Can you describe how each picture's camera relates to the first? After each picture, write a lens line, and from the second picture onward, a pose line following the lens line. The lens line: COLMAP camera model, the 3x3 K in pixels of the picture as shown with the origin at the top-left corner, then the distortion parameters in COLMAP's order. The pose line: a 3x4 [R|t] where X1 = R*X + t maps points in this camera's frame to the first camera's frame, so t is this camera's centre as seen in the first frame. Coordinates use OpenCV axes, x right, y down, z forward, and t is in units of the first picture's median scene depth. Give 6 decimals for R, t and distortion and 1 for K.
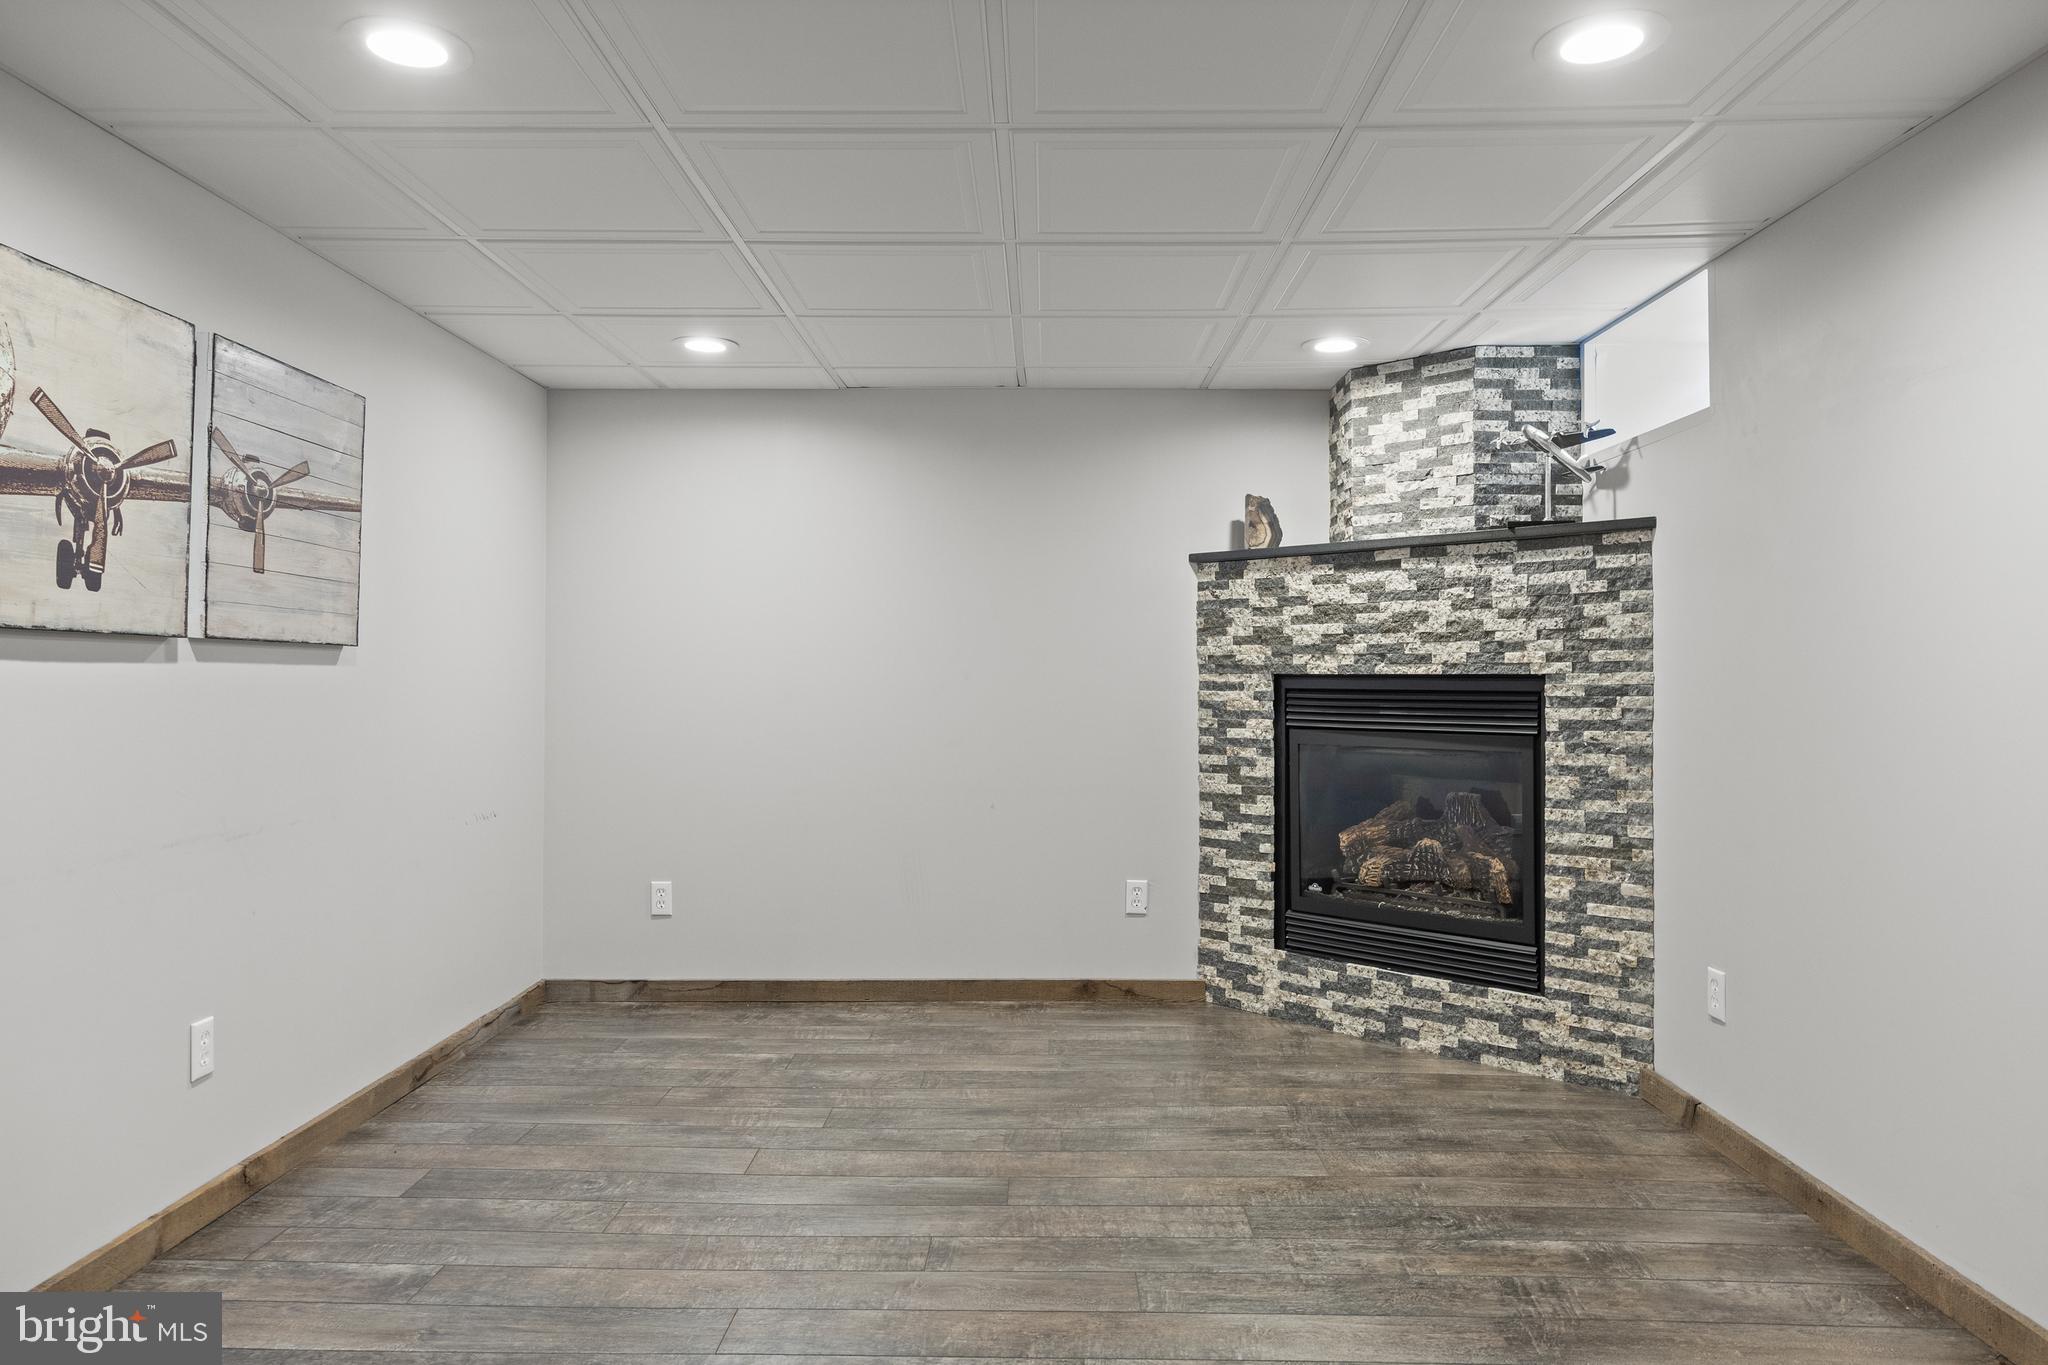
lens RADIAL K [[1245.6, 0, 1025.8], [0, 1245.6, 673.7], [0, 0, 1]] dist [-0.003277, -0.001485]
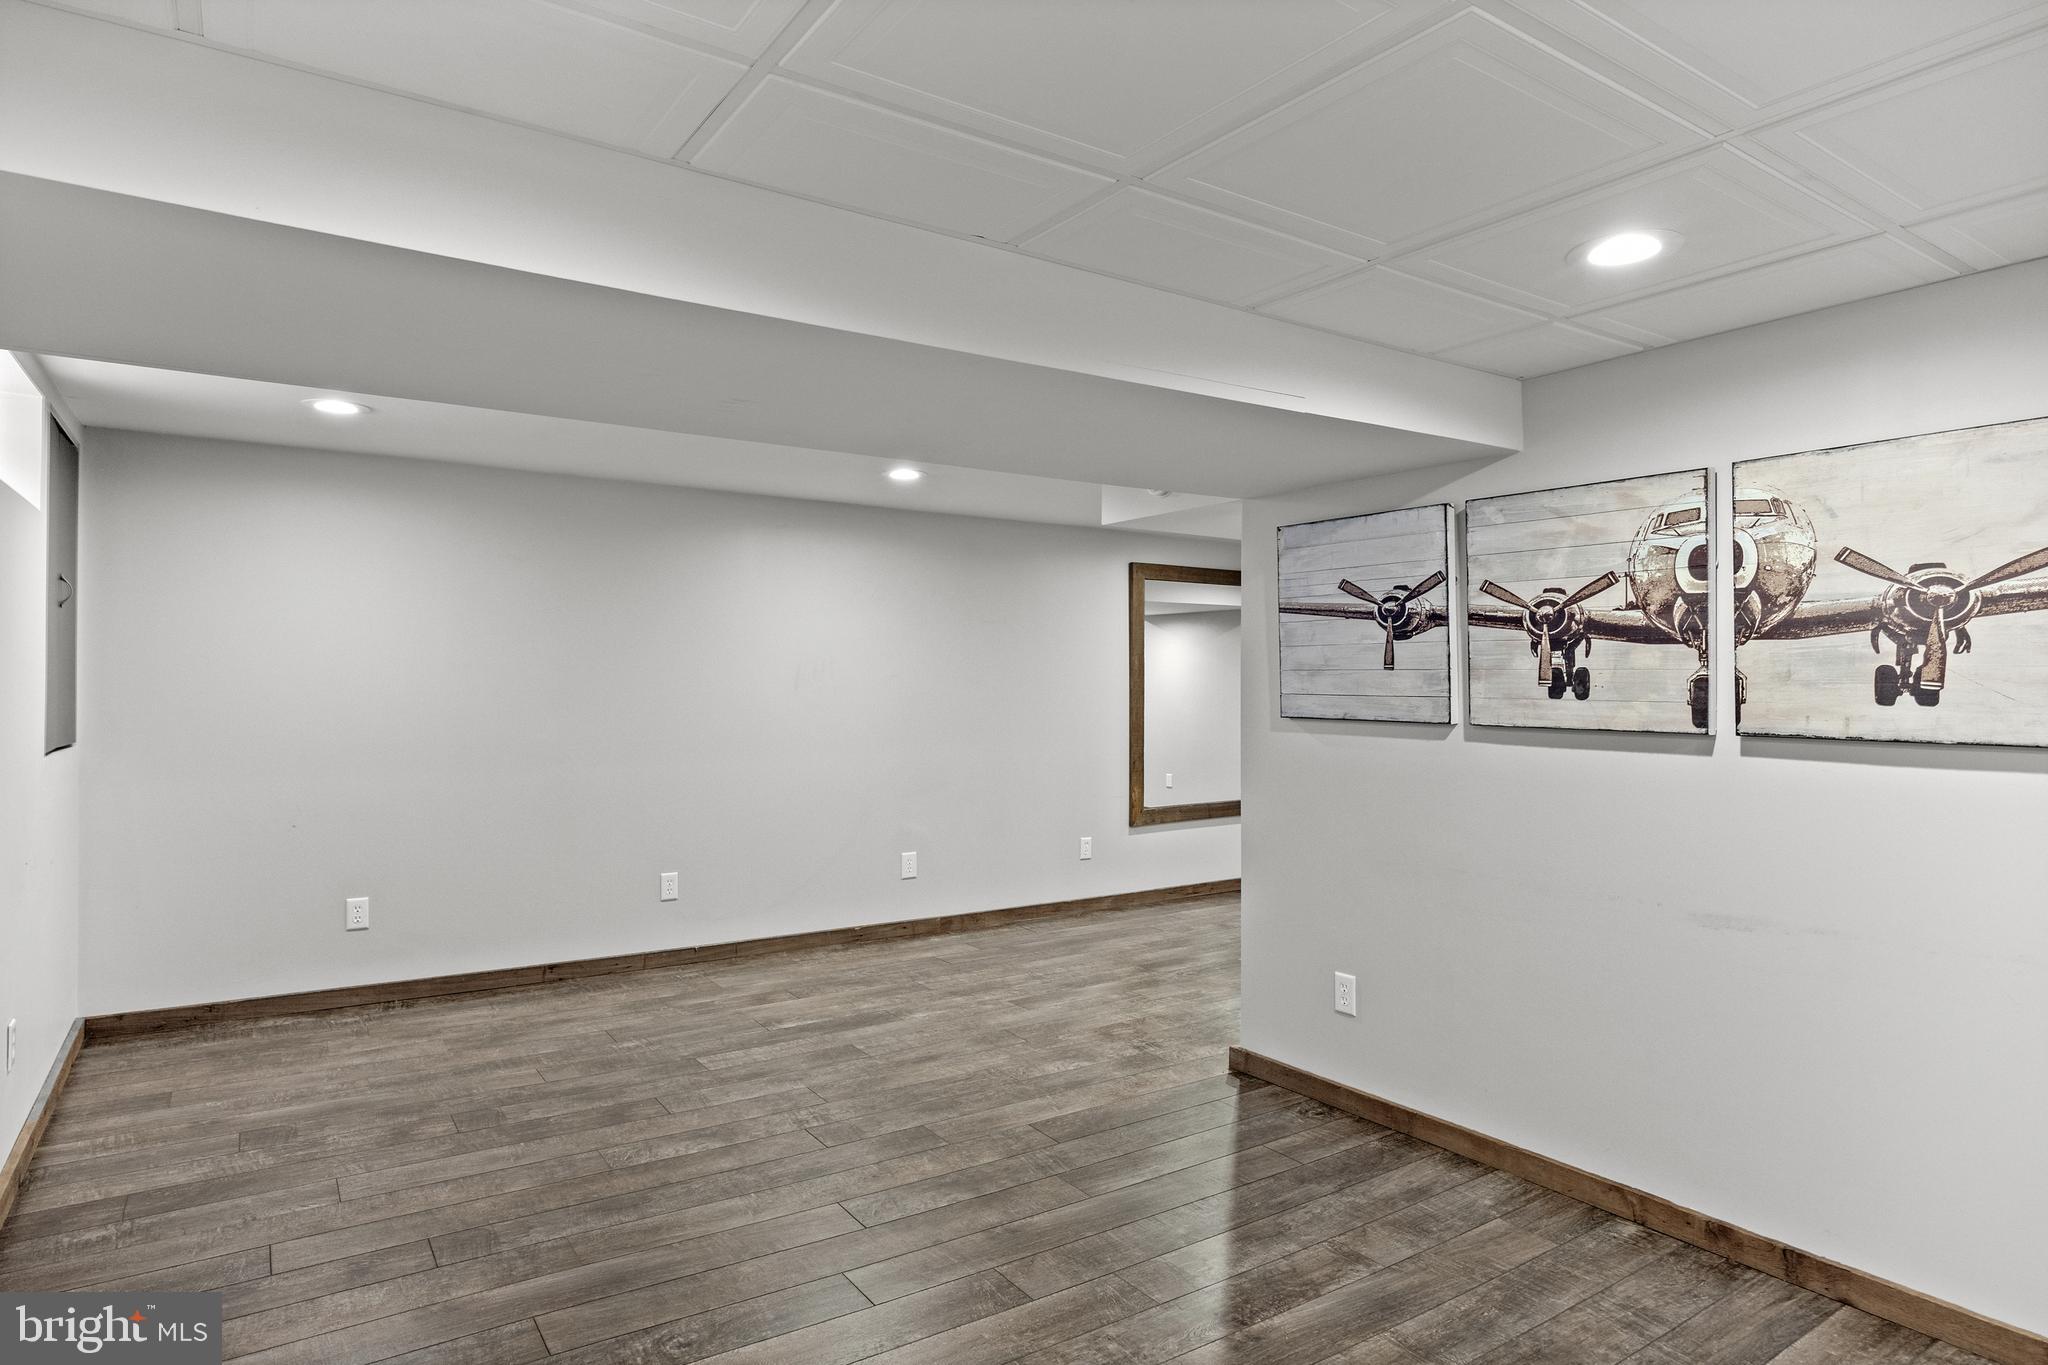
lens RADIAL K [[1105.6, 0, 1020.9], [0, 1105.6, 680.6], [0, 0, 1]] dist [-0.006218, 0.001007]
pose [[-0.817000, -0.004904, -0.576616, 0.498964], [-0.004031, 0.999988, -0.002792, -0.083911], [0.576623, 0.000043, -0.817010, 1.347164]]
